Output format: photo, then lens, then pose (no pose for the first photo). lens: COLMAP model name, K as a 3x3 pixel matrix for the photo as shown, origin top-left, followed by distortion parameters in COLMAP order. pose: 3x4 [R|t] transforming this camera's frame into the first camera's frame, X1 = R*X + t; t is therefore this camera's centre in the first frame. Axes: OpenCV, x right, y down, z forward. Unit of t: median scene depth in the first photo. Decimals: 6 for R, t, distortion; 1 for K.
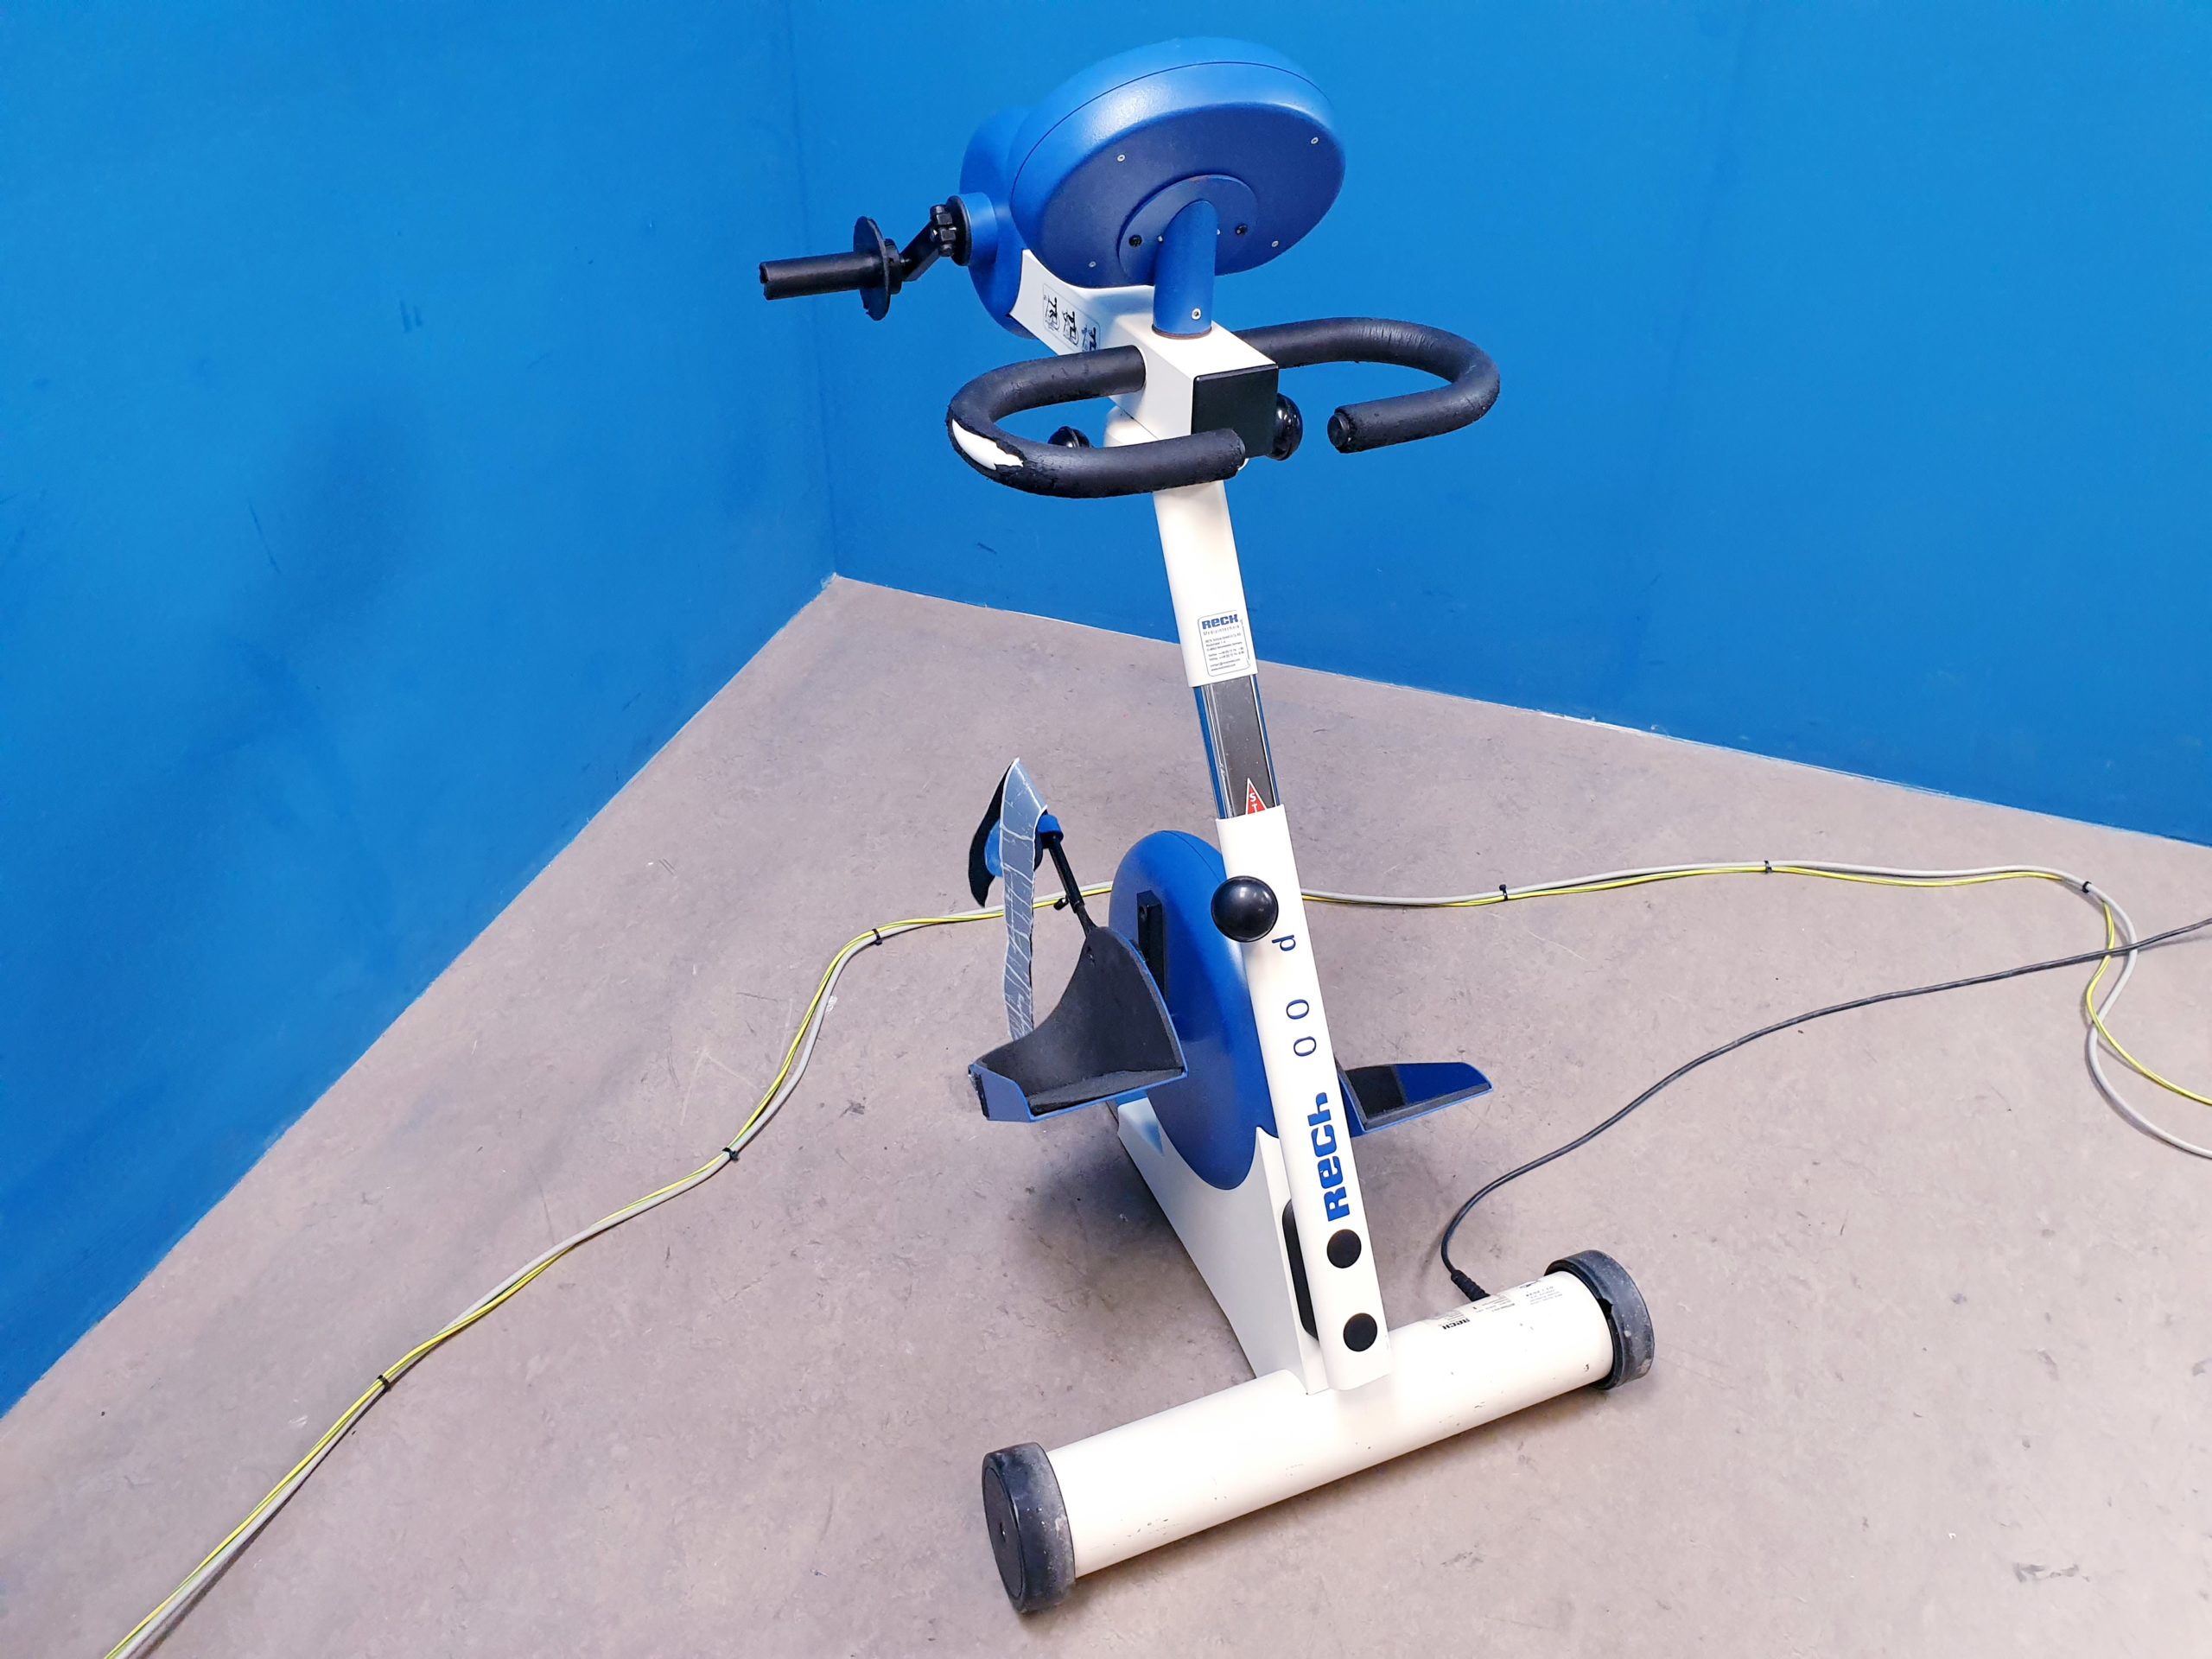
lens RADIAL K [[1719.1, 0, 1130.1], [0, 1719.1, 809.6], [0, 0, 1]] dist [-0.023344, 0.069262]
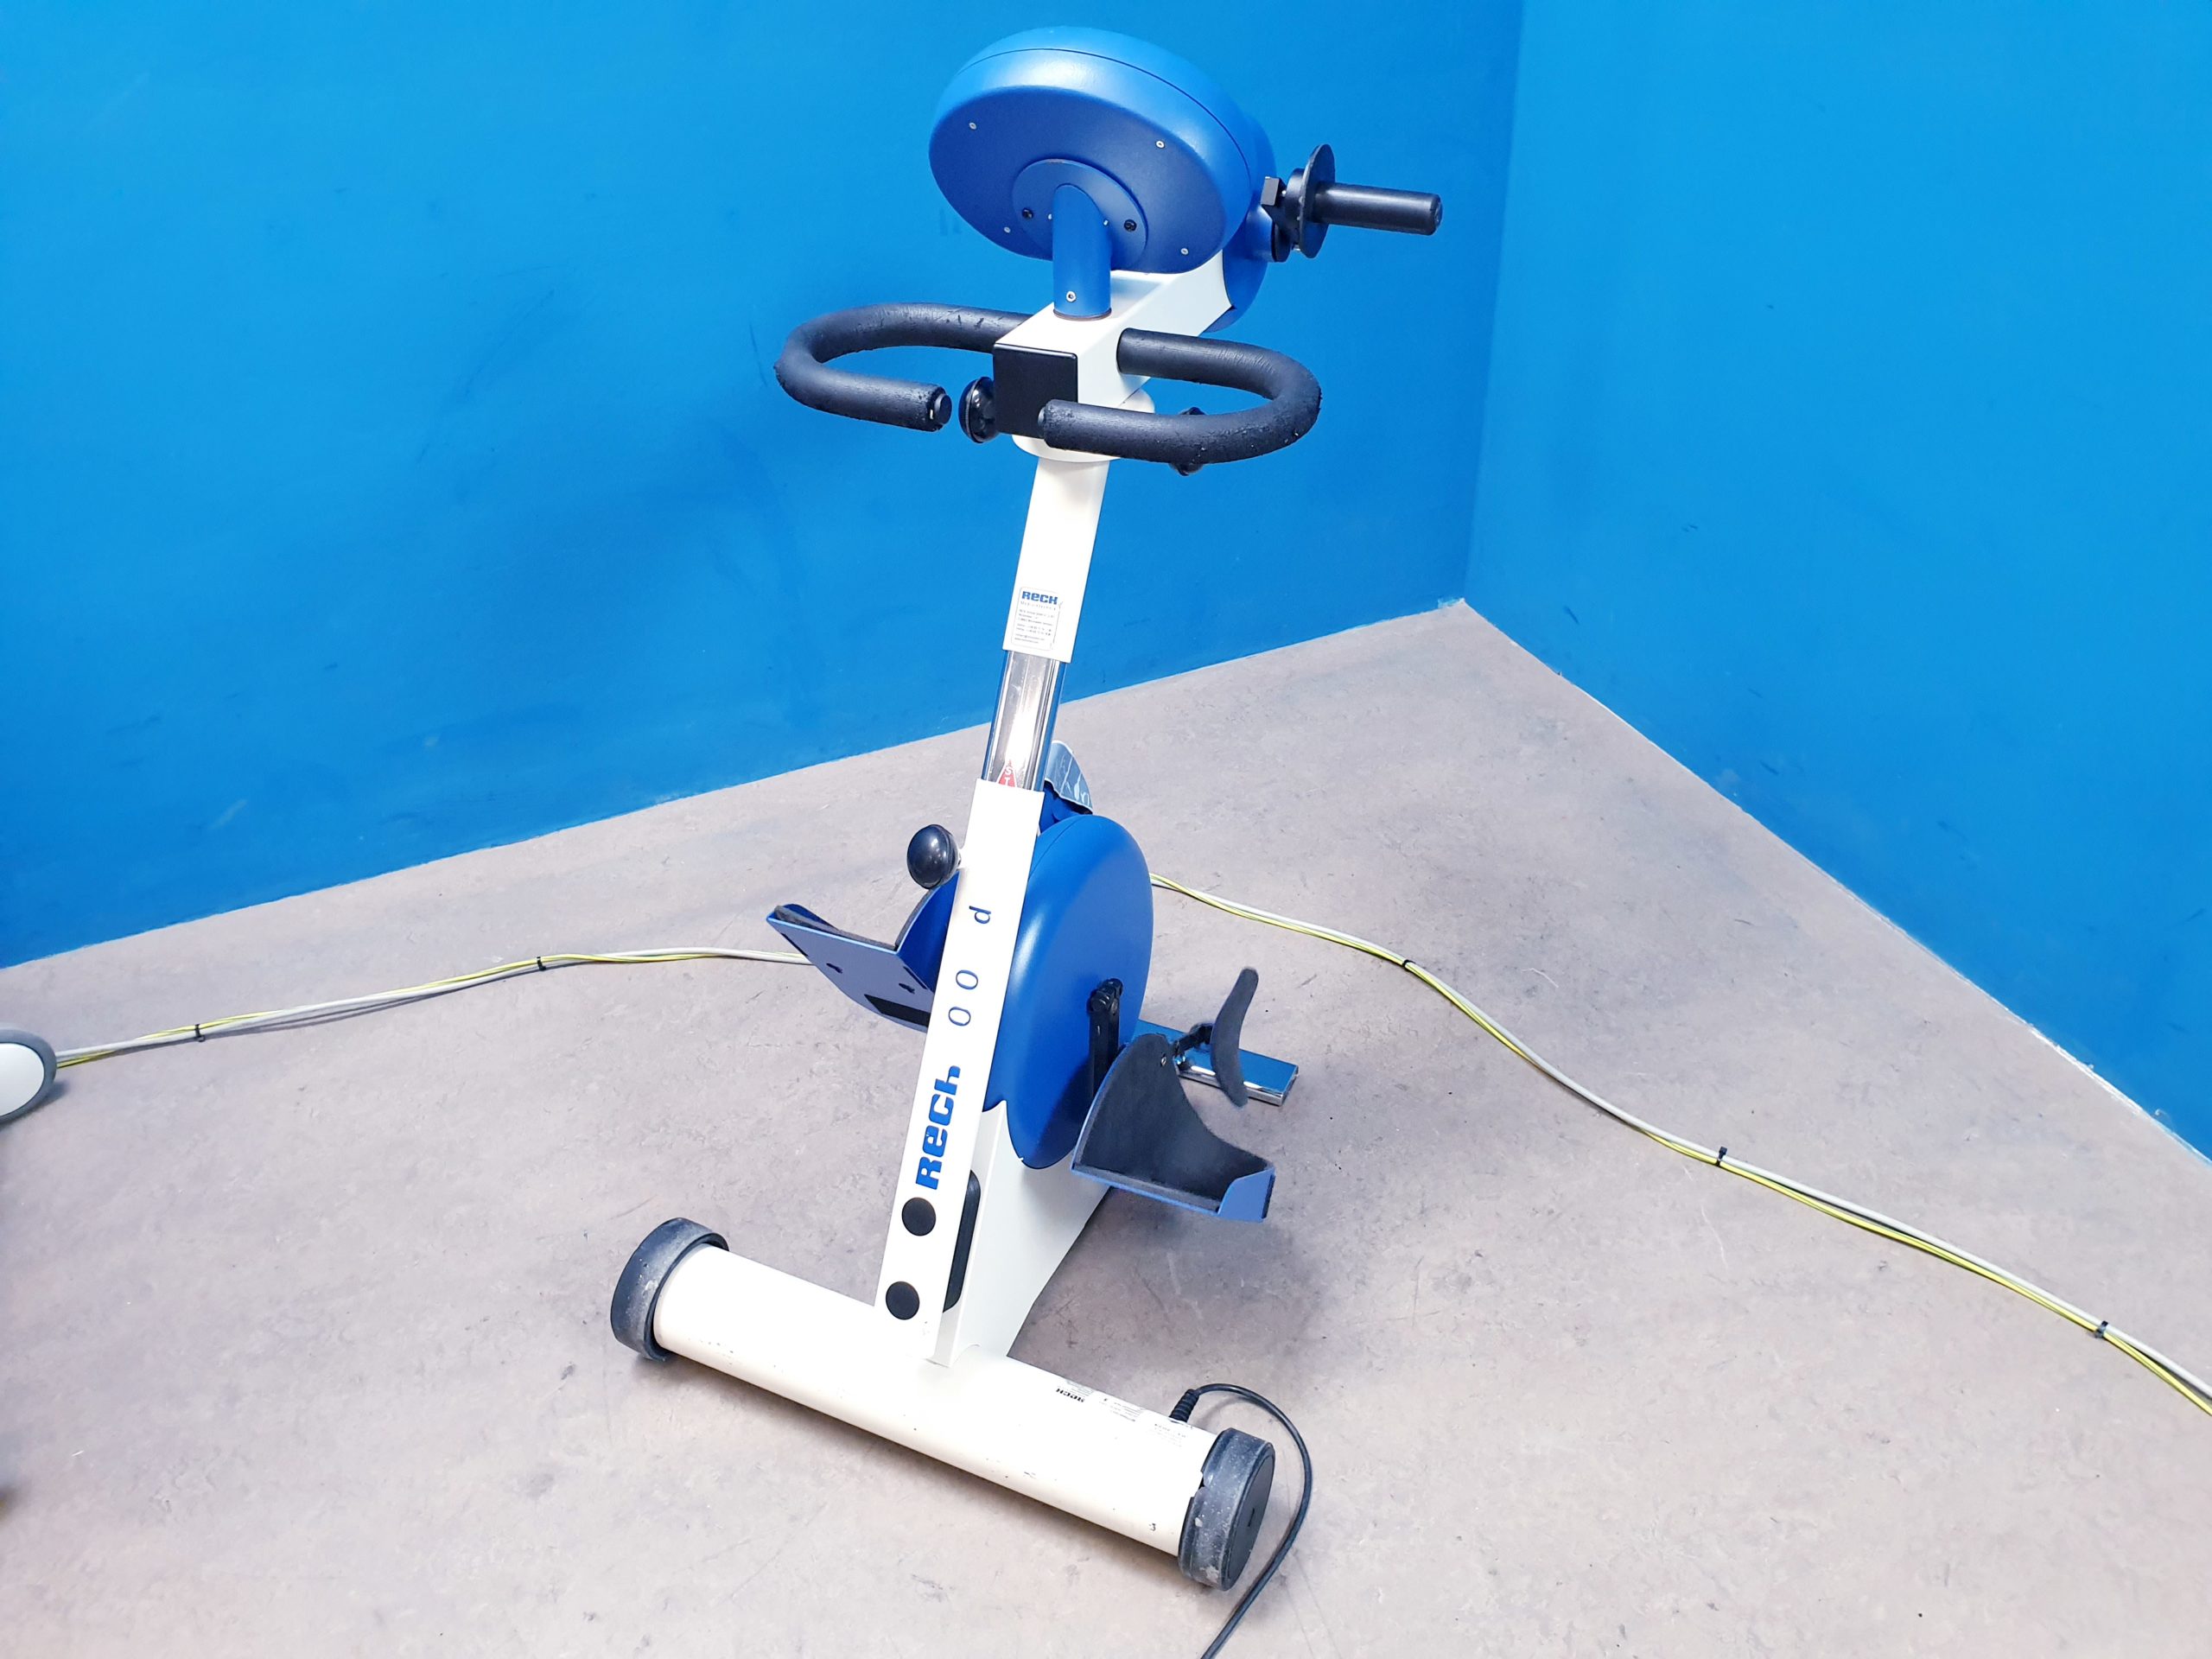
lens RADIAL K [[1728.9, 0, 1116.0], [0, 1728.9, 820.0], [0, 0, 1]] dist [-0.014754, 0.056005]
pose [[0.676378, 0.388573, -0.625718, 0.630336], [-0.405437, 0.905653, 0.124152, -0.109524], [0.614926, 0.169716, 0.770106, 0.206455]]
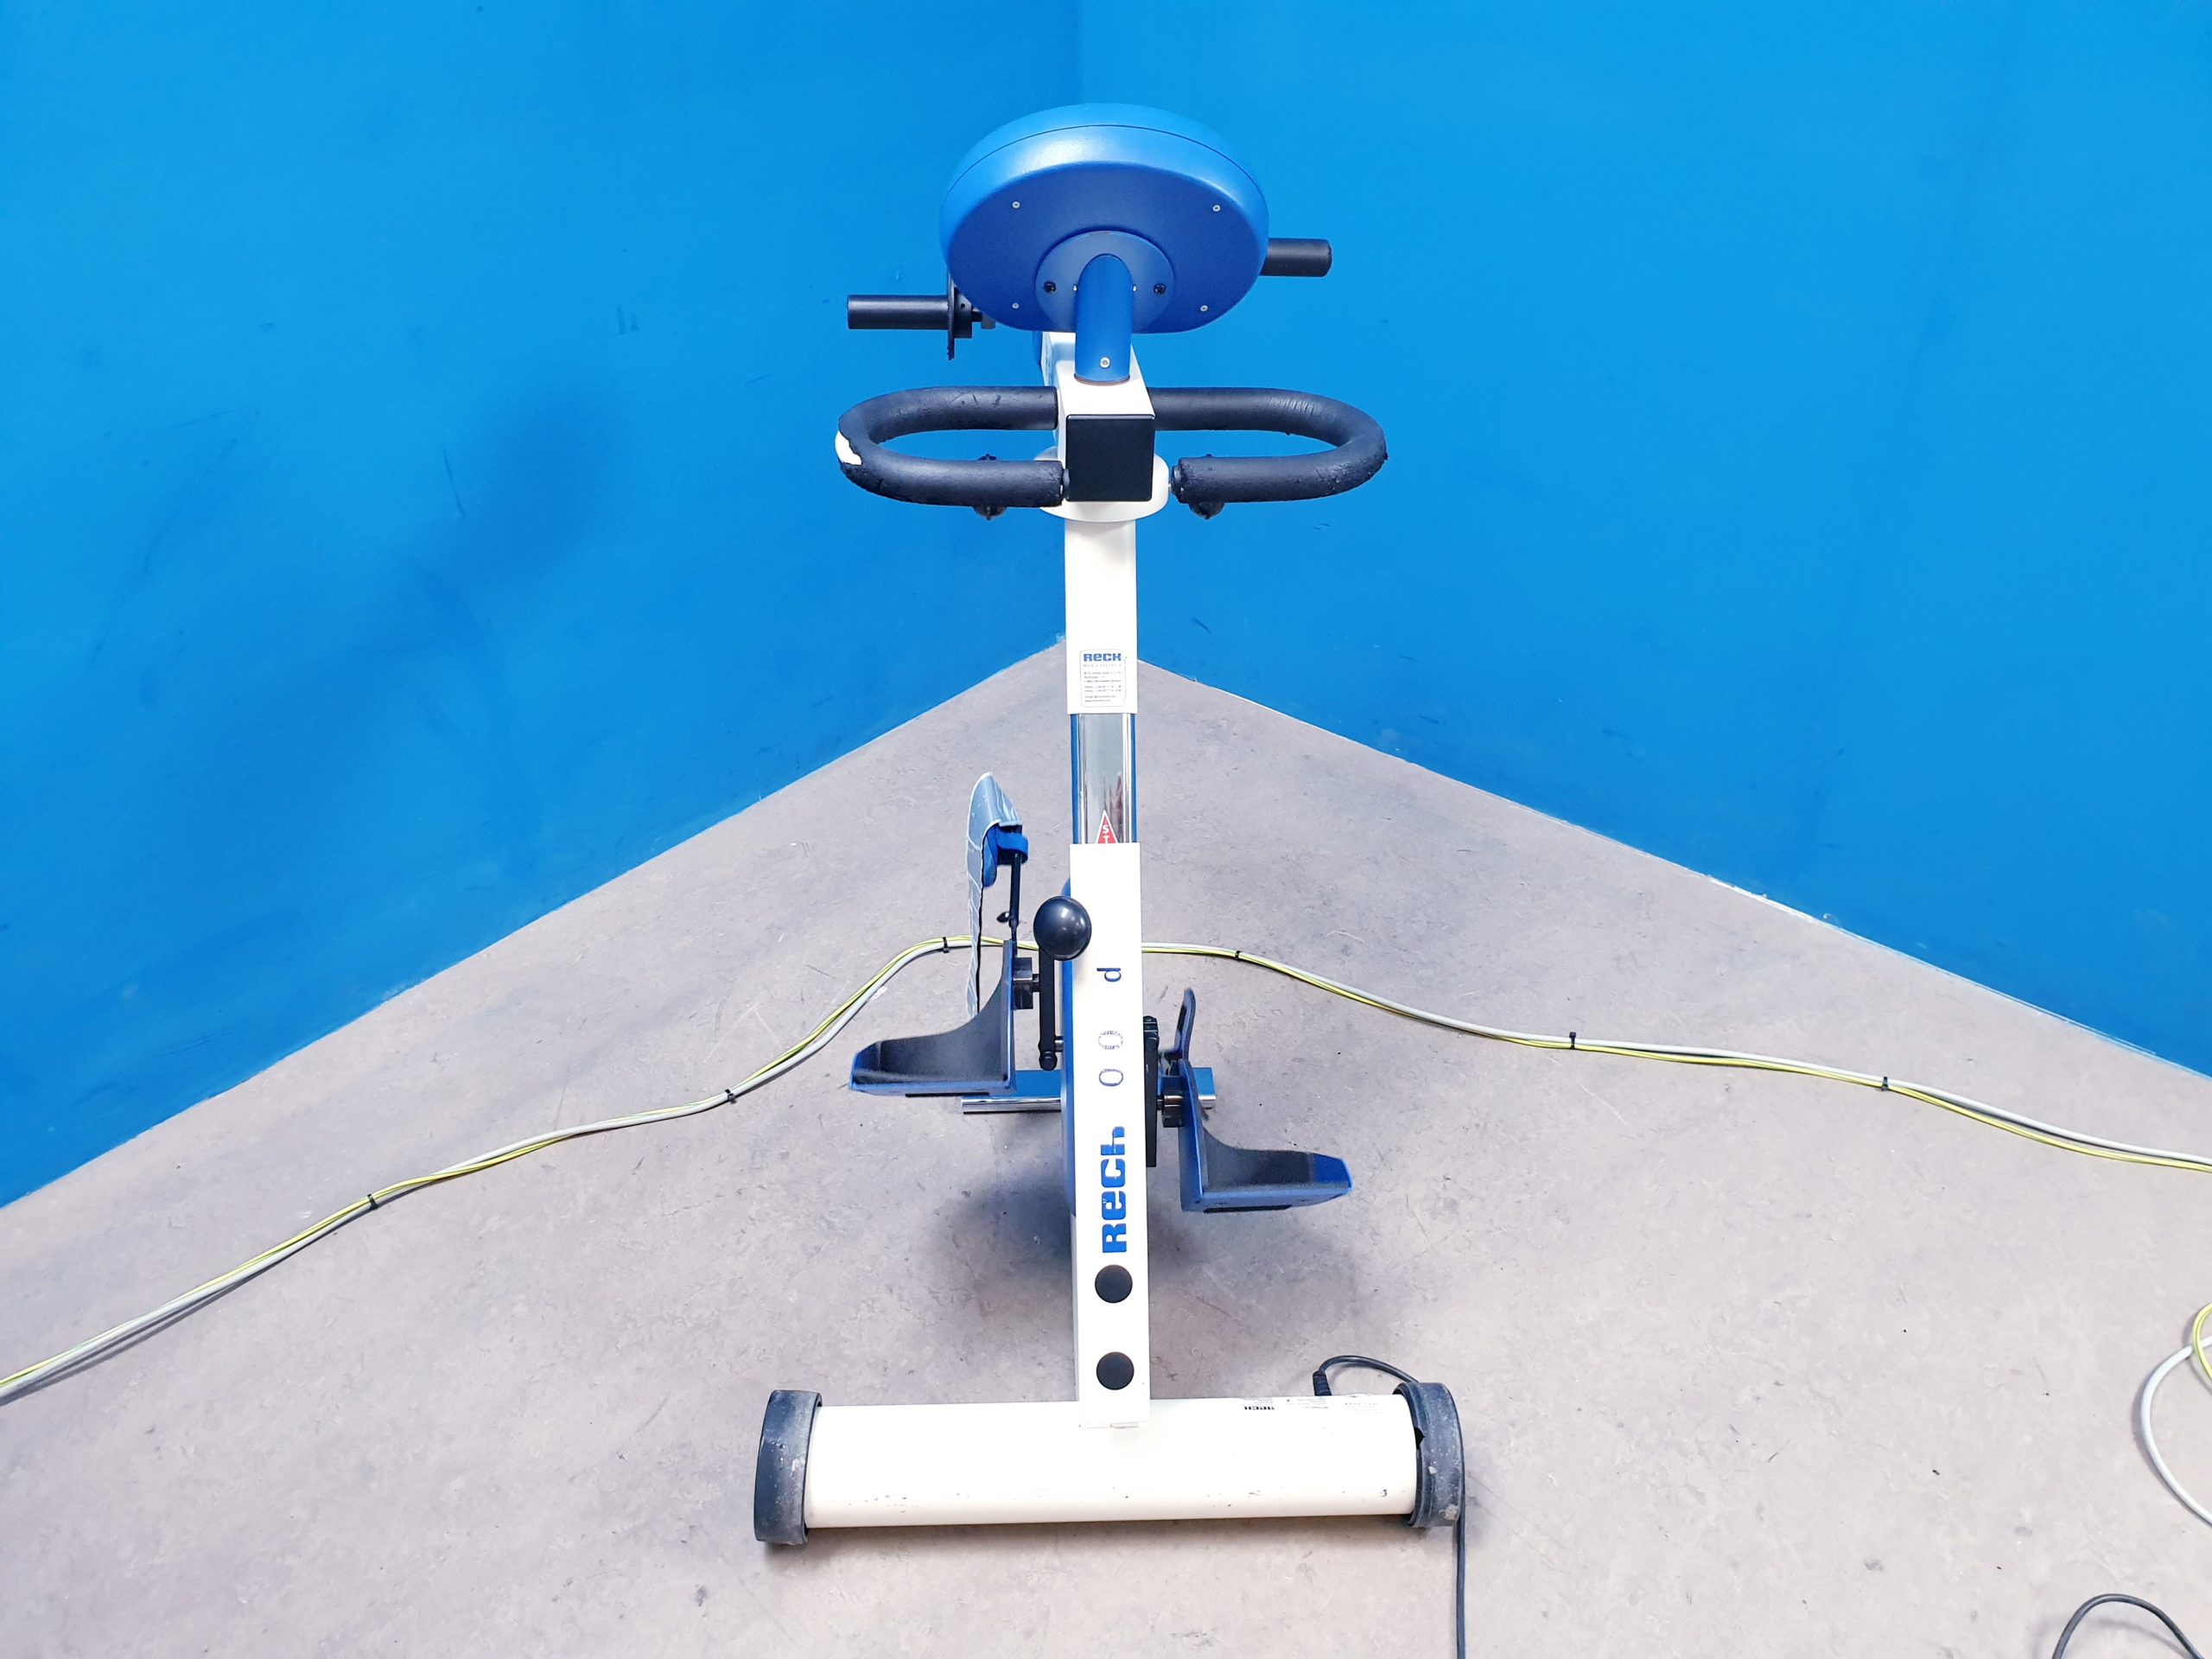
lens RADIAL K [[1720.3, 0, 1113.1], [0, 1720.3, 846.3], [0, 0, 1]] dist [-0.004626, 0.035125]
pose [[0.938483, 0.188165, -0.289556, 0.310933], [-0.203145, 0.978895, -0.022290, 0.020878], [0.279251, 0.079741, 0.956901, 0.004030]]
